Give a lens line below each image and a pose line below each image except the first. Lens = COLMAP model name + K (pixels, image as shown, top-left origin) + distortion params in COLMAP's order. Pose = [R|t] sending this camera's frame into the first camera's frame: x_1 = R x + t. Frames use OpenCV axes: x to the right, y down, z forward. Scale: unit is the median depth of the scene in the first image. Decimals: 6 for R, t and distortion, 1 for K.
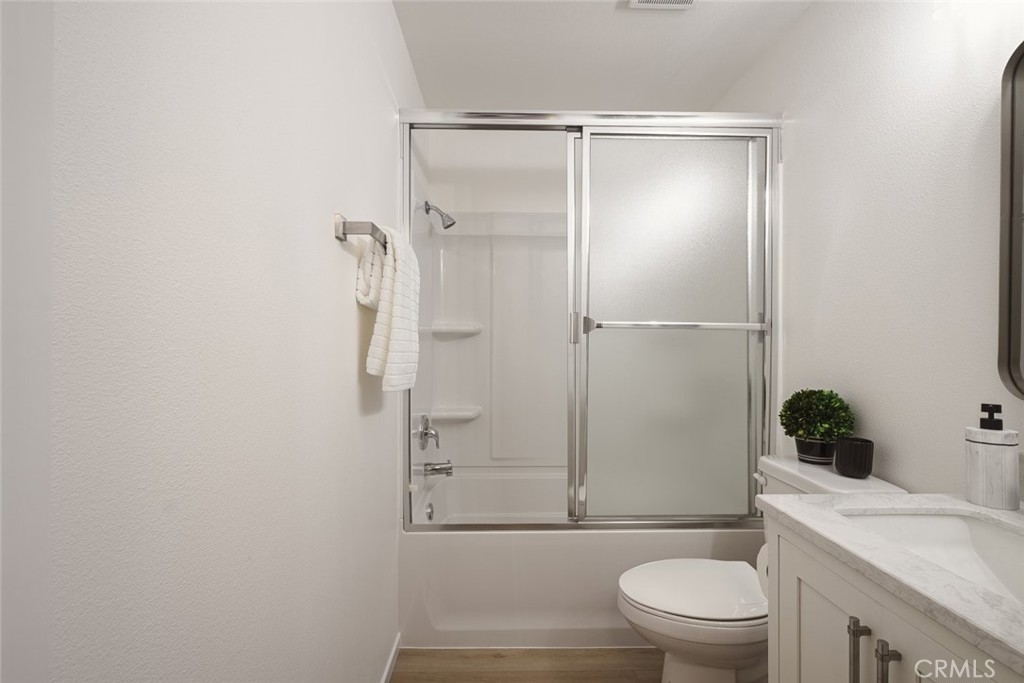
lens RADIAL K [[437.3, 0, 512.0], [0, 437.3, 341.5], [0, 0, 1]] dist [0.002431, 0.000262]
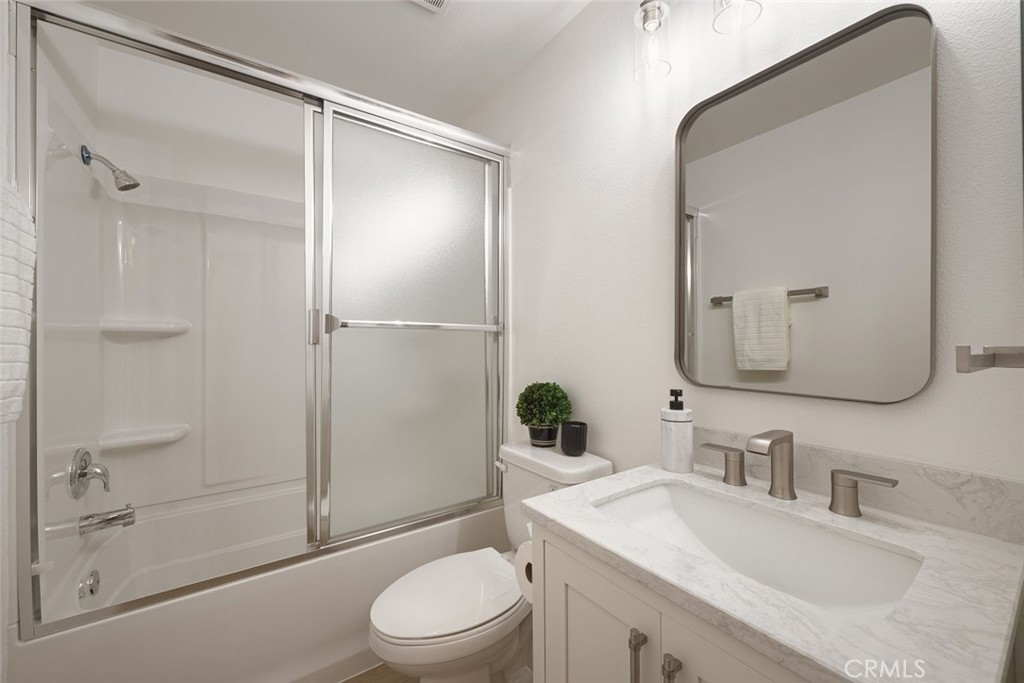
lens RADIAL K [[401.5, 0, 513.1], [0, 401.5, 338.9], [0, 0, 1]] dist [-0.000945, -0.000024]
pose [[0.826605, -0.001353, 0.562782, 0.020705], [0.006125, 0.999960, -0.006591, 0.000653], [-0.562750, 0.008895, 0.826579, 0.117946]]
